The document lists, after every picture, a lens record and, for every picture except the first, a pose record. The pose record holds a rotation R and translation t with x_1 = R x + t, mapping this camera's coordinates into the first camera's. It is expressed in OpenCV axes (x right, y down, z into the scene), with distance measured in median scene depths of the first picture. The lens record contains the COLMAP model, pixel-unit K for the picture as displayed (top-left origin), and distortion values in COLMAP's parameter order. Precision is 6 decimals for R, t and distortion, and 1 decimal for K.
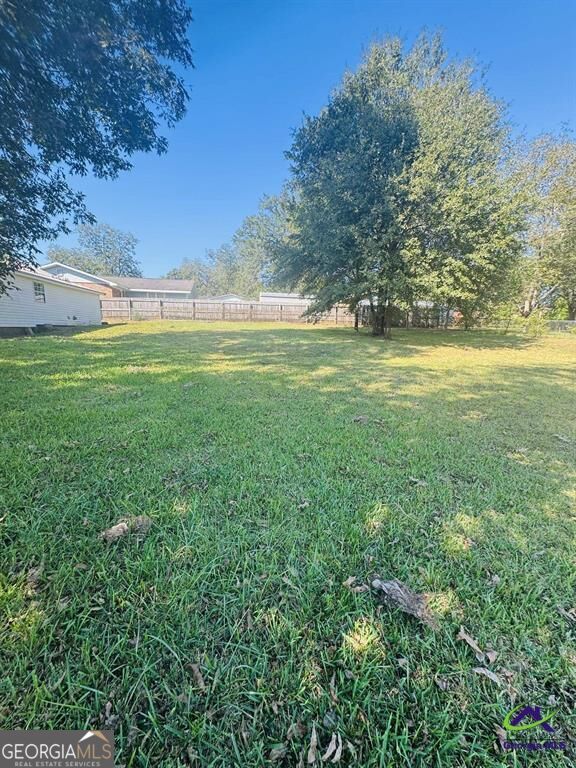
lens RADIAL K [[306.8, 0, 290.3], [0, 306.8, 383.6], [0, 0, 1]] dist [-0.010737, 0.001086]
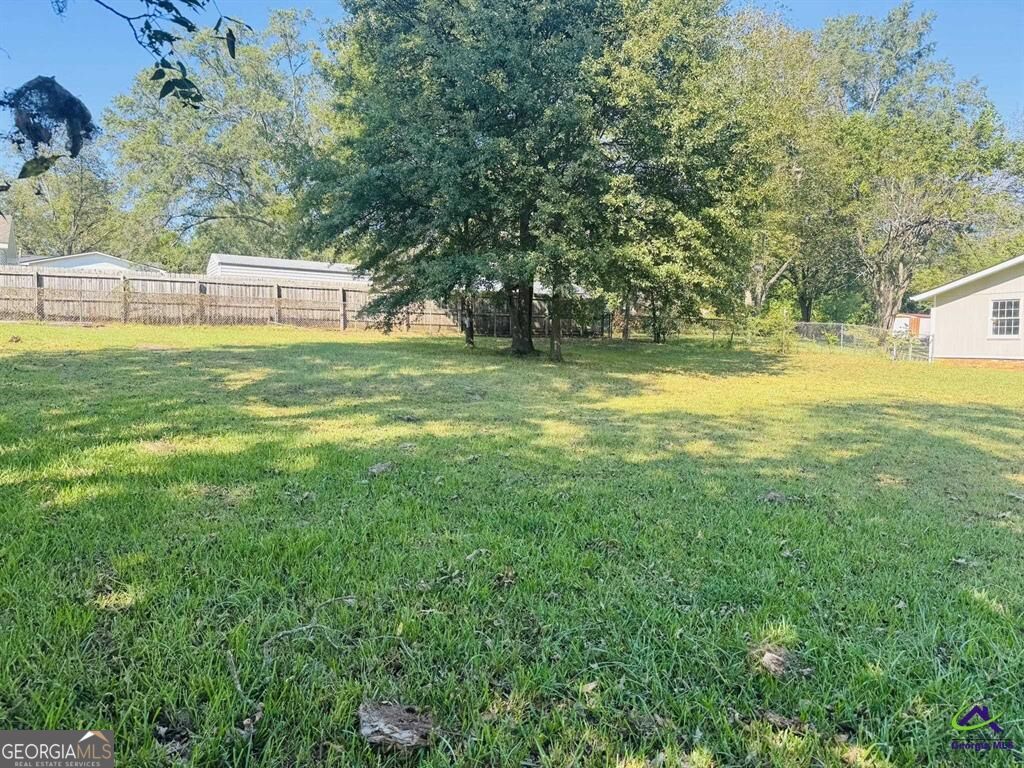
lens RADIAL K [[712.6, 0, 507.6], [0, 712.6, 386.8], [0, 0, 1]] dist [0.043552, -0.032368]
pose [[0.930789, -0.031063, 0.364234, -0.156602], [0.070524, 0.992924, -0.095542, -0.000809], [-0.358688, 0.114617, 0.926394, -0.028156]]
